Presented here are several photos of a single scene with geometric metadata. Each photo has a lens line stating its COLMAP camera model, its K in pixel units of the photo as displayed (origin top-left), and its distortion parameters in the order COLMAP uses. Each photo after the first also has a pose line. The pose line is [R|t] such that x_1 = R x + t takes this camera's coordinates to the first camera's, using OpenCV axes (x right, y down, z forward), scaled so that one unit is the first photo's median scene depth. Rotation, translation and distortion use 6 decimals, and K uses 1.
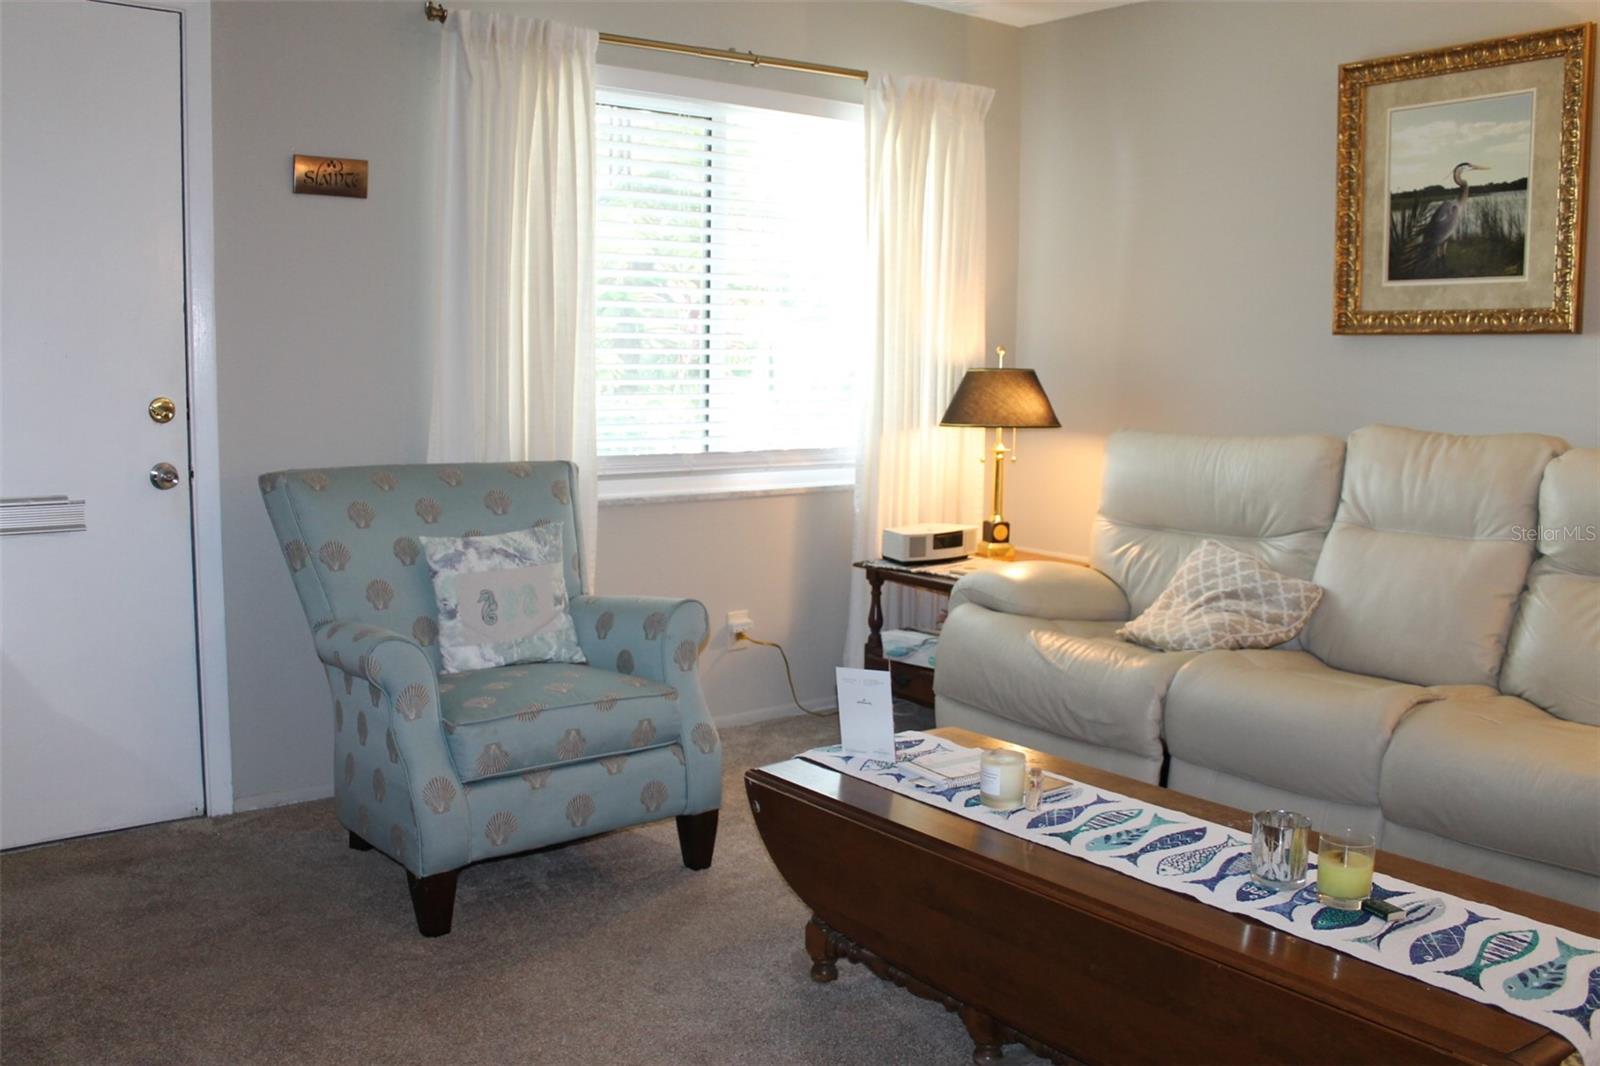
lens RADIAL K [[1393.2, 0, 800.0], [0, 1393.2, 533.0], [0, 0, 1]] dist [-0.163158, 0.151782]
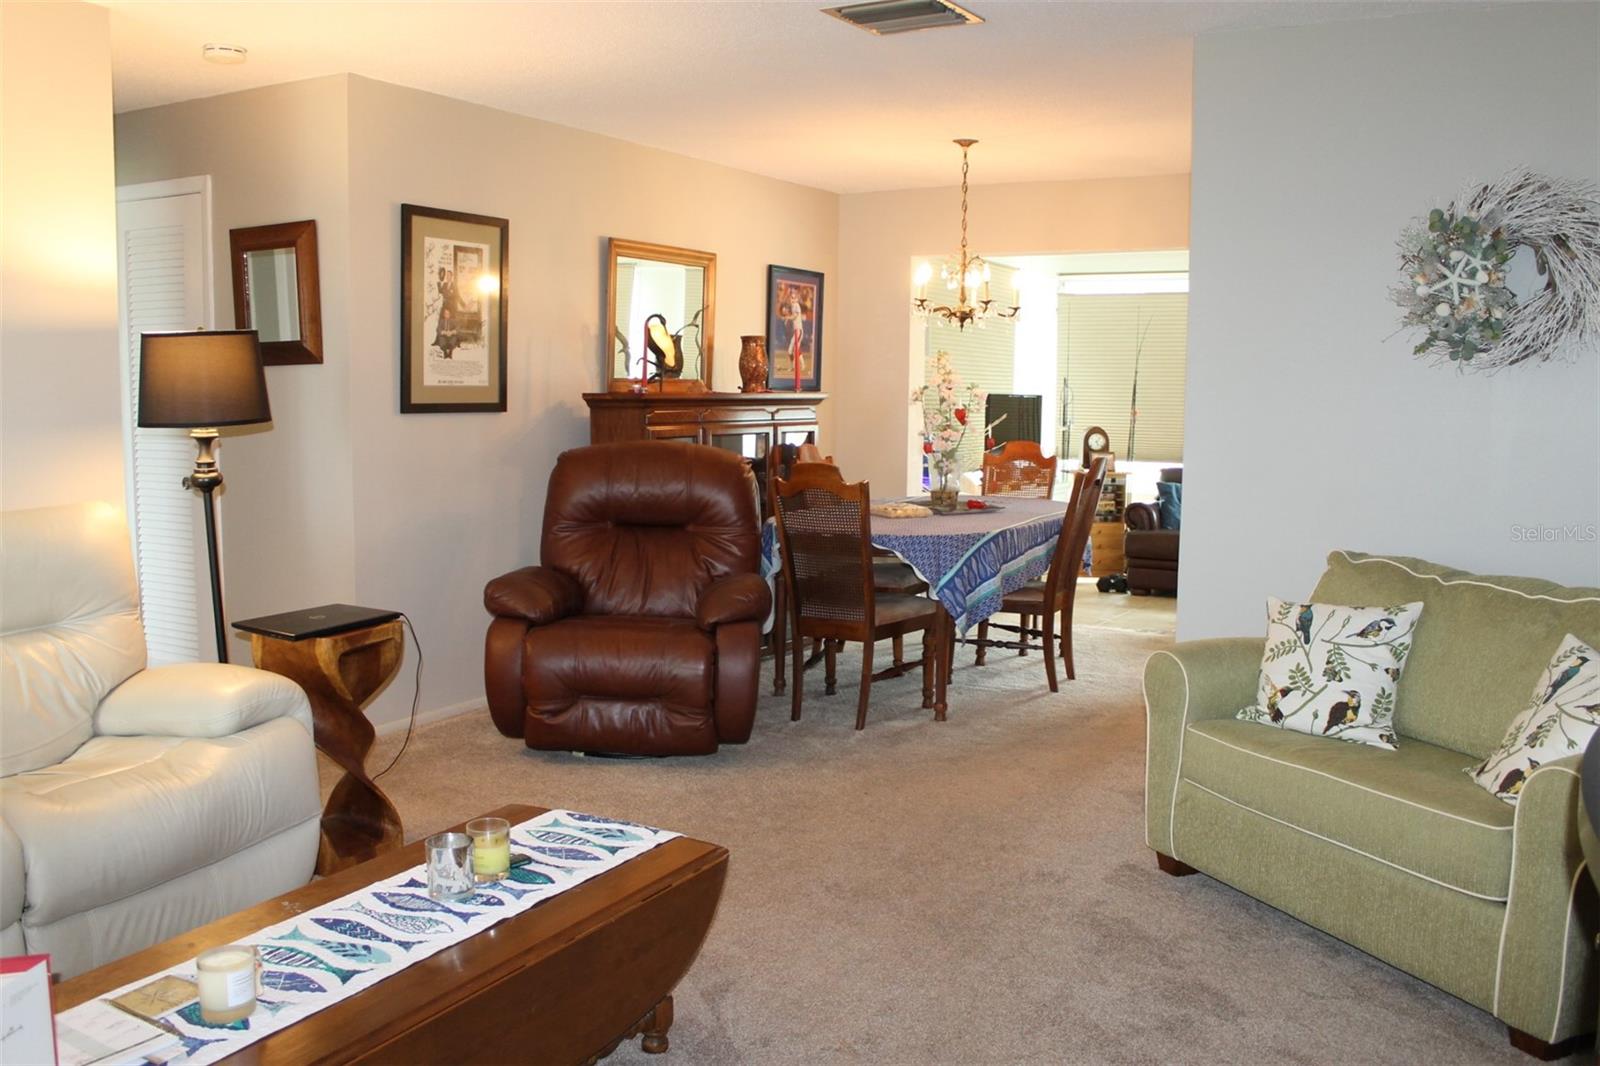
lens RADIAL K [[1393.2, 0, 800.0], [0, 1393.2, 533.0], [0, 0, 1]] dist [-0.163158, 0.151782]
pose [[-0.371362, -0.119961, 0.920706, -0.470481], [0.110442, 0.978871, 0.172086, -0.126496], [-0.921897, 0.165590, -0.350267, 0.636137]]
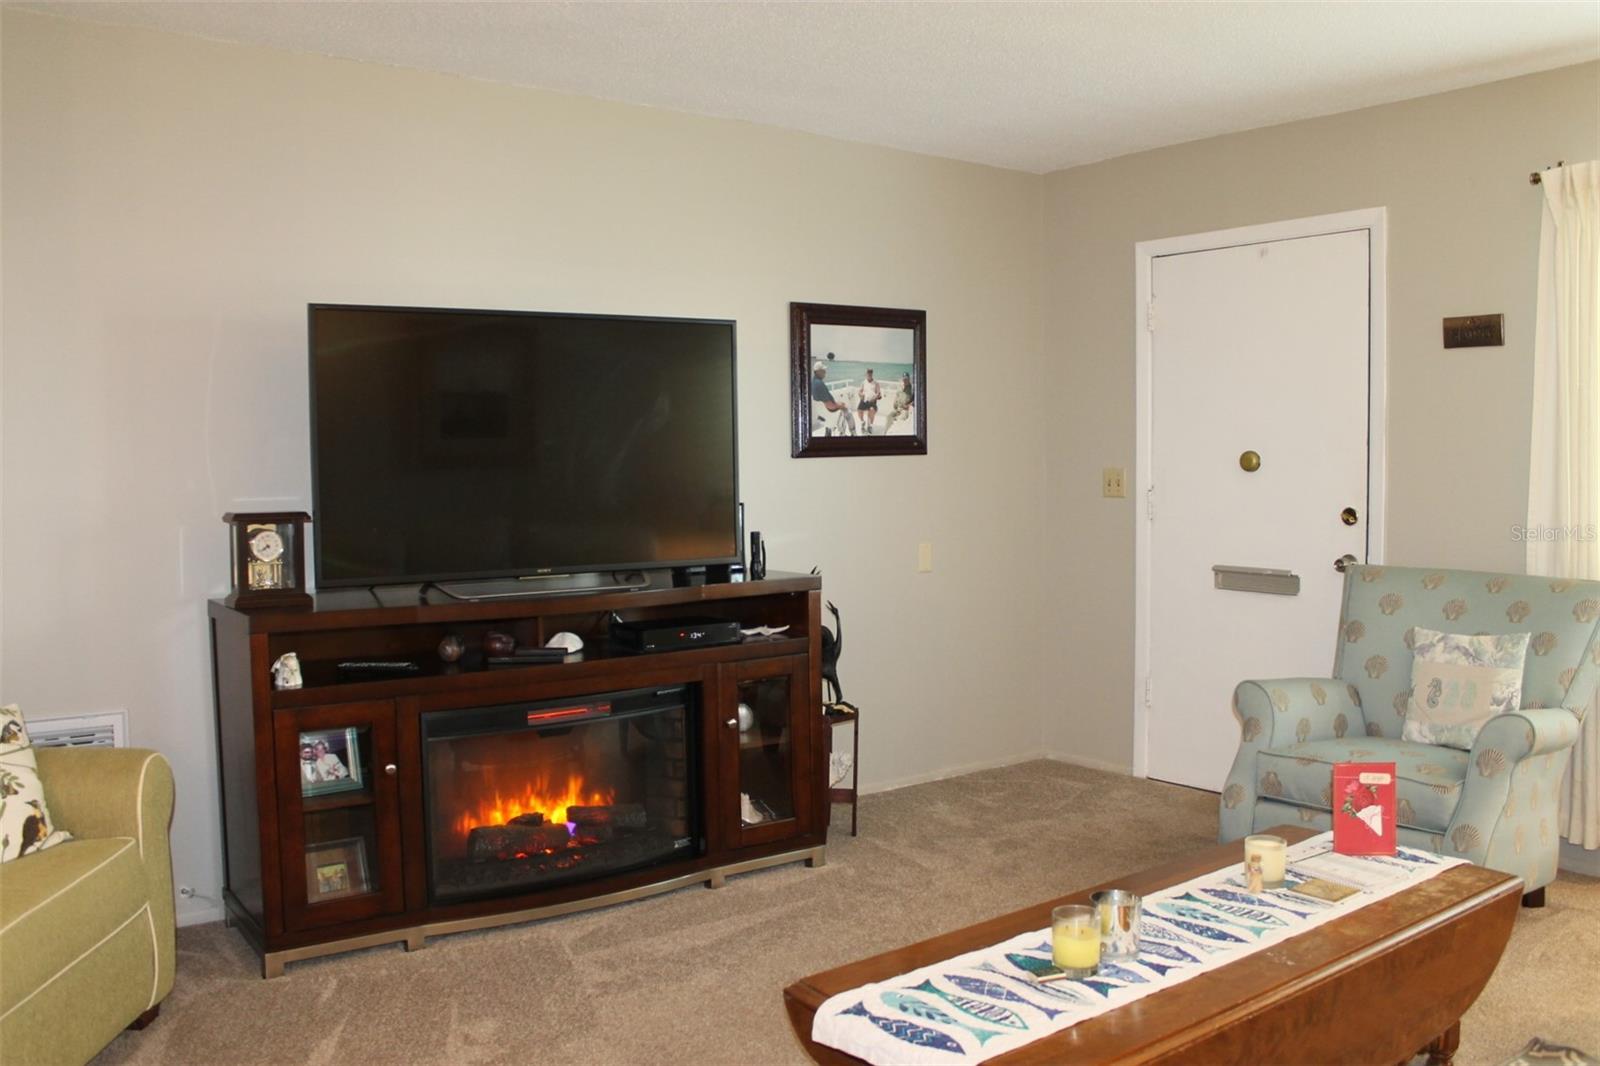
lens RADIAL K [[1397.7, 0, 800.0], [0, 1397.7, 533.0], [0, 0, 1]] dist [-0.160323, 0.146439]
pose [[-0.009262, 0.040762, -0.999126, 0.853276], [-0.122175, 0.991637, 0.041589, -0.058081], [0.992465, 0.122453, -0.004204, 0.415651]]
